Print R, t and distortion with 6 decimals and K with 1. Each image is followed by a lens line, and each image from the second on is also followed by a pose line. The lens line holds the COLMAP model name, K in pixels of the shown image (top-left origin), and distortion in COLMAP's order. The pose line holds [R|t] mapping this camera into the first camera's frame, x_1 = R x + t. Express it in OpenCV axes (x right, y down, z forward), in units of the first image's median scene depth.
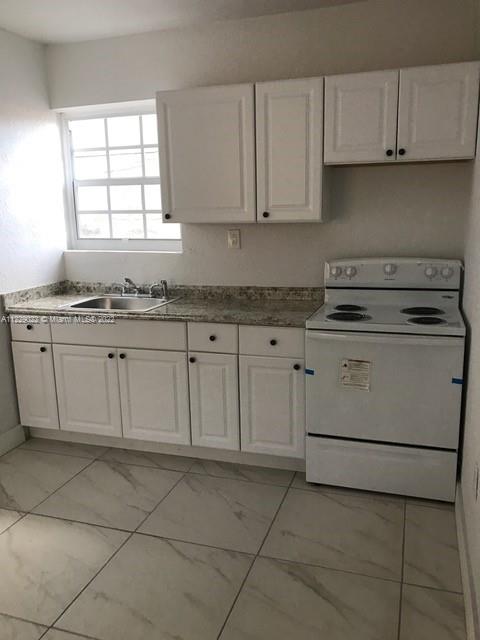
lens RADIAL K [[556.7, 0, 240.0], [0, 556.7, 320.0], [0, 0, 1]] dist [0.116032, -0.244188]
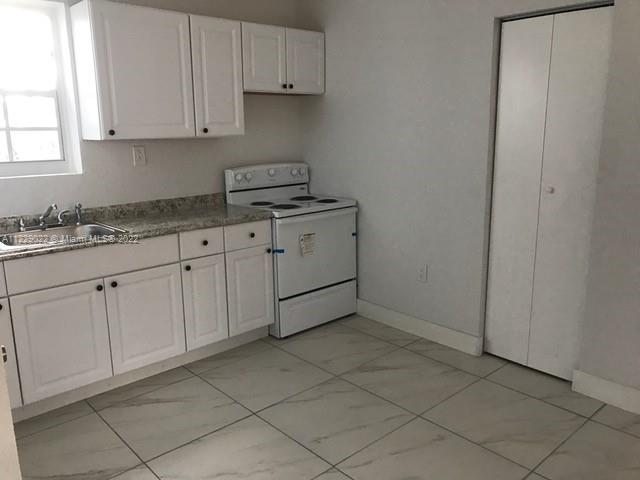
lens RADIAL K [[556.7, 0, 319.9], [0, 556.7, 245.9], [0, 0, 1]] dist [0.116032, -0.244188]
pose [[0.460640, -0.172275, 0.870708, -0.884251], [0.181331, 0.978559, 0.097682, -0.027140], [-0.868867, 0.112890, 0.482002, 0.269479]]
